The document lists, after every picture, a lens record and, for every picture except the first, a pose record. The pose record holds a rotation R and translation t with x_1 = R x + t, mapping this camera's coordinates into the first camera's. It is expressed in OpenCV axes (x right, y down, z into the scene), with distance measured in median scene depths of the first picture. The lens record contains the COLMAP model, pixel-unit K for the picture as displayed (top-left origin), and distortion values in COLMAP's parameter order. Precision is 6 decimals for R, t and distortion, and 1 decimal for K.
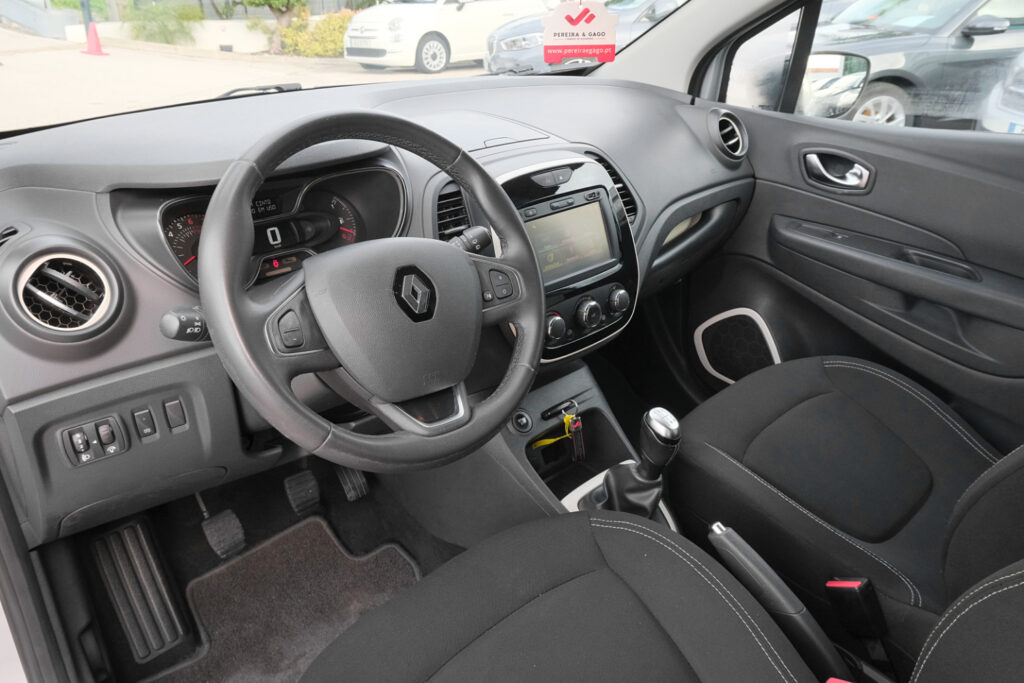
lens RADIAL K [[727.5, 0, 512.0], [0, 727.5, 341.5], [0, 0, 1]] dist [0.008233, 0.000049]
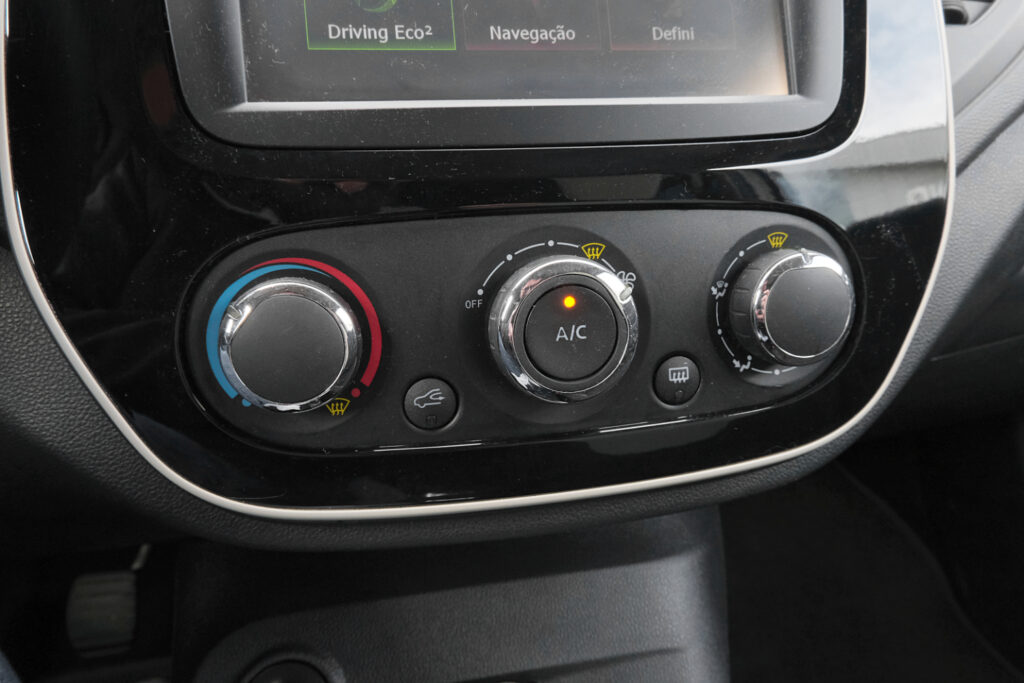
lens RADIAL K [[638.1, 0, 512.0], [0, 638.1, 341.5], [0, 0, 1]] dist [-0.001096, -0.000098]
pose [[0.852965, 0.168391, -0.494061, 0.131017], [-0.222372, 0.973569, -0.052090, -0.016335], [0.472231, 0.154296, 0.867866, 0.630828]]
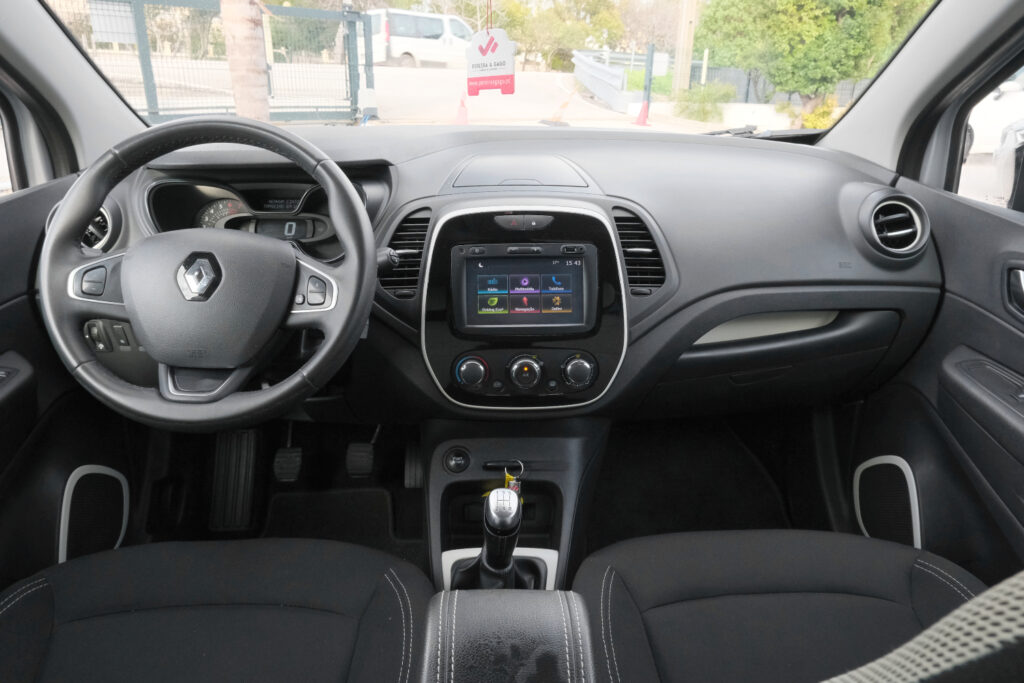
lens RADIAL K [[655.3, 0, 512.0], [0, 655.3, 341.5], [0, 0, 1]] dist [-0.003422, 0.000639]
pose [[0.757905, 0.252191, -0.601648, 0.428746], [-0.293329, 0.955509, 0.031007, -0.070723], [0.582699, 0.152980, 0.798160, 0.241743]]
